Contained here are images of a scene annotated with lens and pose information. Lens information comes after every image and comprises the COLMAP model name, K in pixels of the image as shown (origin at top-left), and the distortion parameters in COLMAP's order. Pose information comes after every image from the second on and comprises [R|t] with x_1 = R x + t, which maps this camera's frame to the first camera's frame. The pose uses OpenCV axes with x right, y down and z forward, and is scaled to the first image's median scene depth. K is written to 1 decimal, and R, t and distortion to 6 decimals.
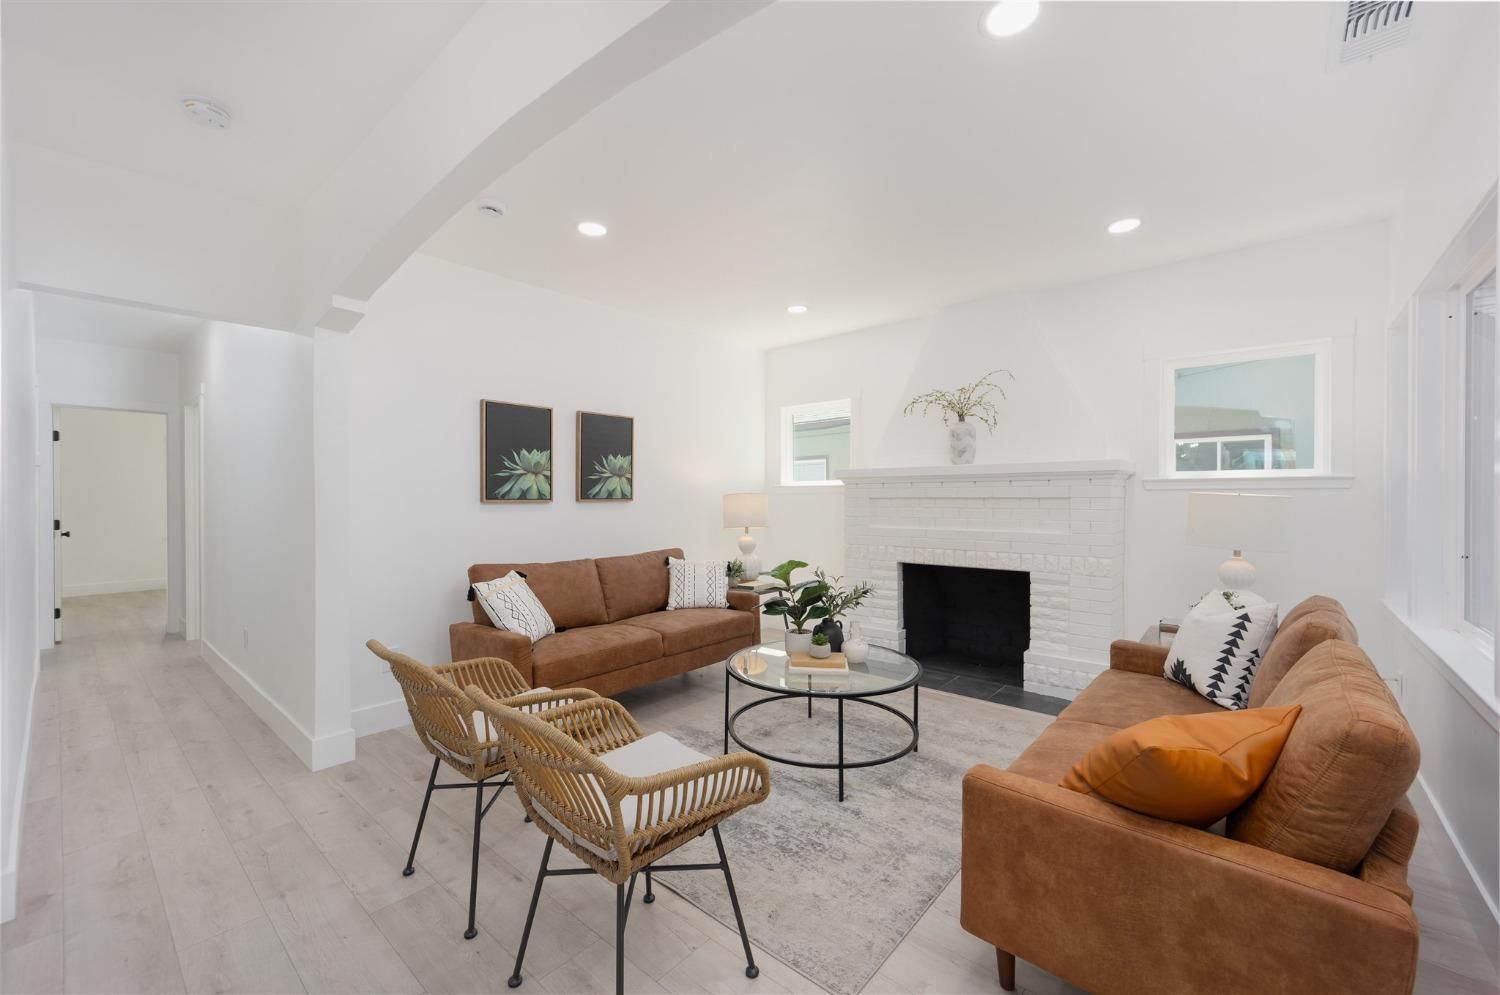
lens RADIAL K [[588.8, 0, 750.0], [0, 588.8, 497.5], [0, 0, 1]] dist [0.000669, 0.000224]
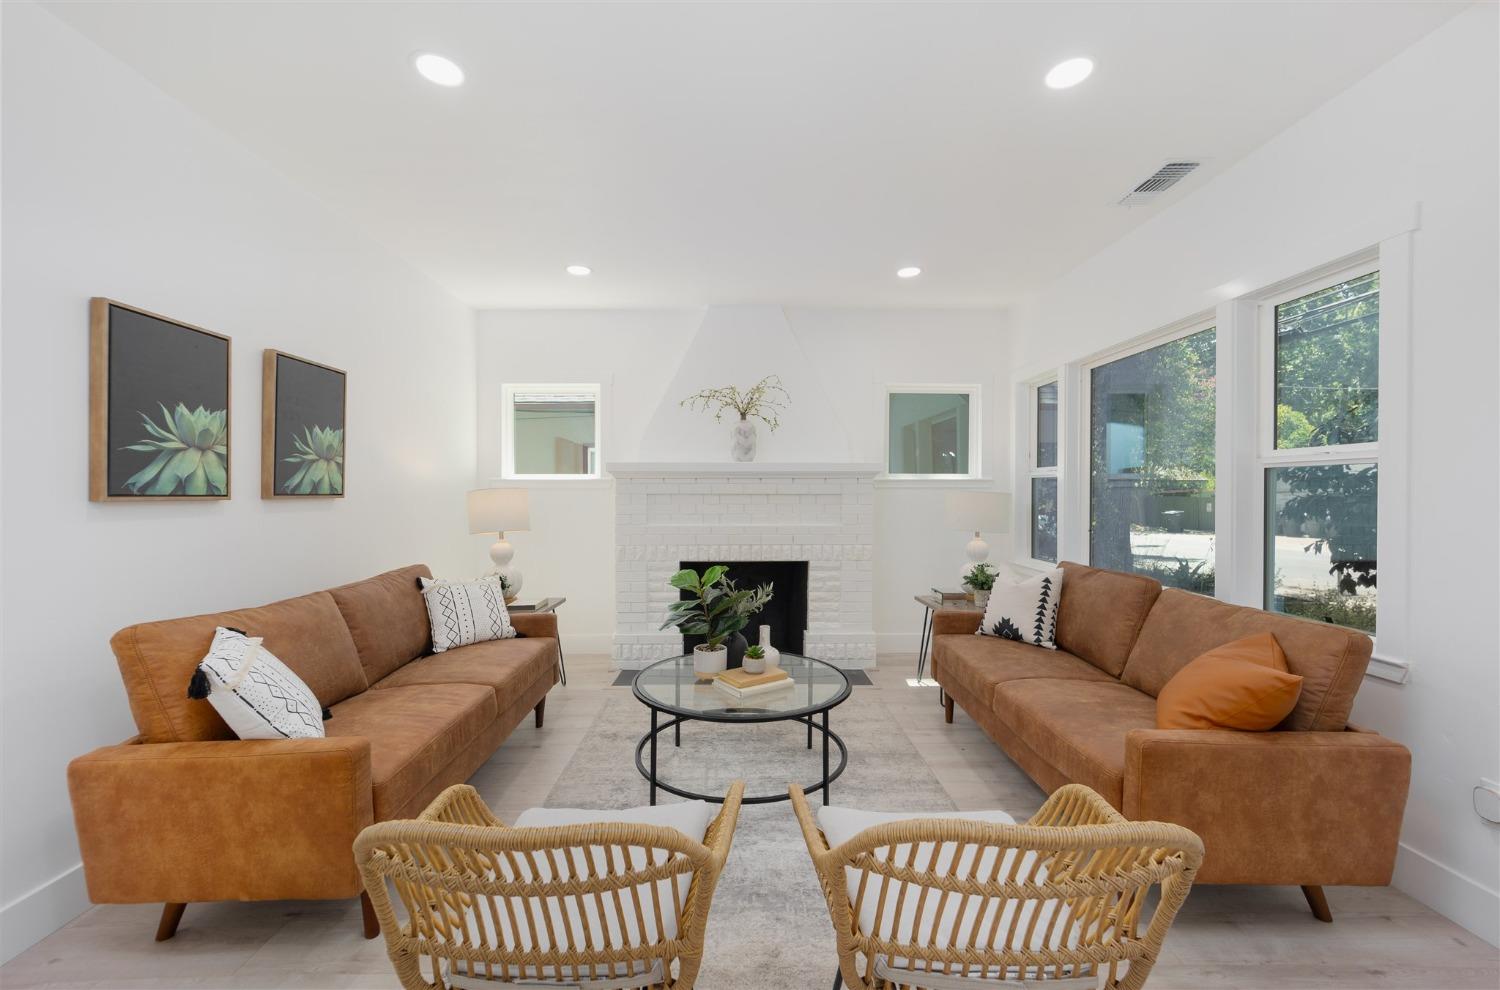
lens RADIAL K [[588.8, 0, 750.0], [0, 588.8, 495.0], [0, 0, 1]] dist [0.000669, 0.000224]
pose [[0.754999, 0.000497, 0.655725, -0.334246], [-0.001333, 0.999999, 0.000777, 0.001332], [-0.655724, -0.001461, 0.754999, 0.234195]]
